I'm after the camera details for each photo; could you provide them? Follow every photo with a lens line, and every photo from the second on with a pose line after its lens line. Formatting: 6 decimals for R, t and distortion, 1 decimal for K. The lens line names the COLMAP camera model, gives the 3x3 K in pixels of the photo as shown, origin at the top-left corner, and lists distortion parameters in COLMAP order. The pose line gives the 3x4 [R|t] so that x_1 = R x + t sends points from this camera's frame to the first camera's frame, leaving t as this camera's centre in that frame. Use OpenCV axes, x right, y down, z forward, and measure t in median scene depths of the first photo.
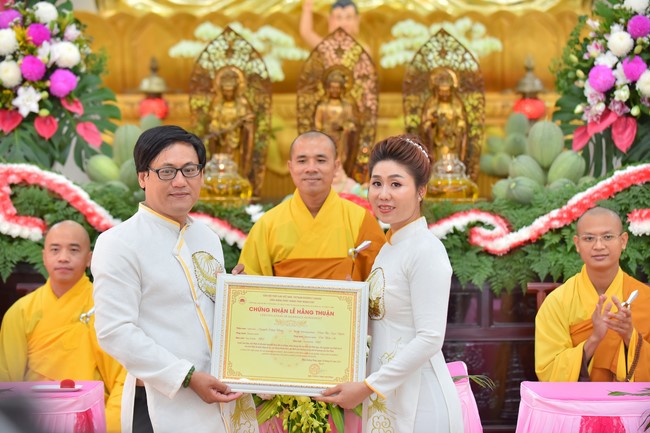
lens RADIAL K [[2041.1, 0, 337.9], [0, 2041.1, 215.8], [0, 0, 1]] dist [0.078407, -0.917013]
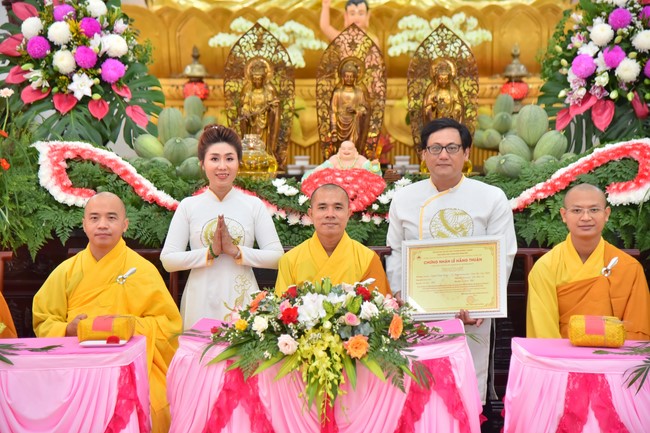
lens RADIAL K [[1634.1, 0, 325.0], [0, 1634.1, 216.5], [0, 0, 1]] dist [0.808605, 0.224507]
pose [[0.999873, 0.002348, -0.015763, -0.000089], [-0.001901, 0.999597, 0.028327, -0.009670], [0.015823, -0.028294, 0.999474, 0.061476]]
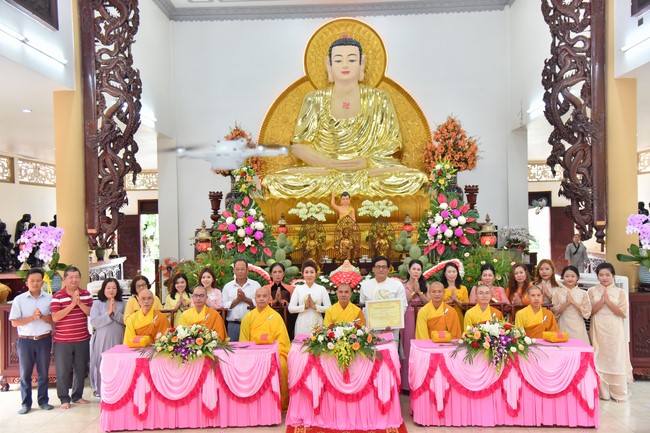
lens RADIAL K [[729.1, 0, 325.0], [0, 729.1, 216.5], [0, 0, 1]] dist [0.125192, 0.046258]
pose [[0.999784, -0.016584, -0.012554, -0.019699], [0.016305, 0.999625, -0.022018, -0.067616], [0.012915, 0.021809, 0.999679, -0.106432]]
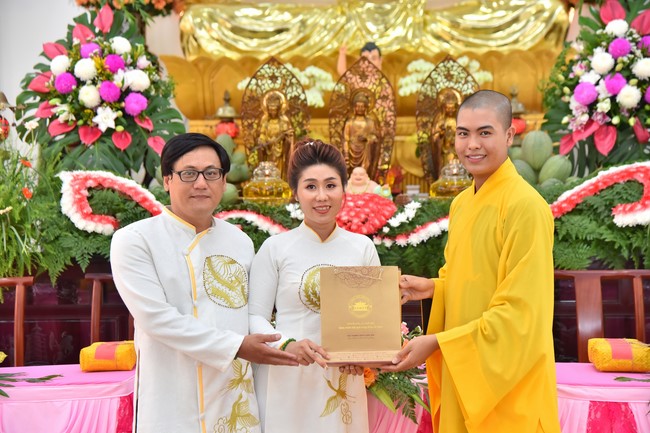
lens RADIAL K [[1296.7, 0, 325.0], [0, 1296.7, 216.5], [0, 0, 1]] dist [0.497104, 0.225158]
pose [[0.999243, -0.008733, -0.037919, 0.006699], [0.009023, 0.999931, 0.007493, -0.003068], [0.037851, -0.007829, 0.999253, 0.224190]]
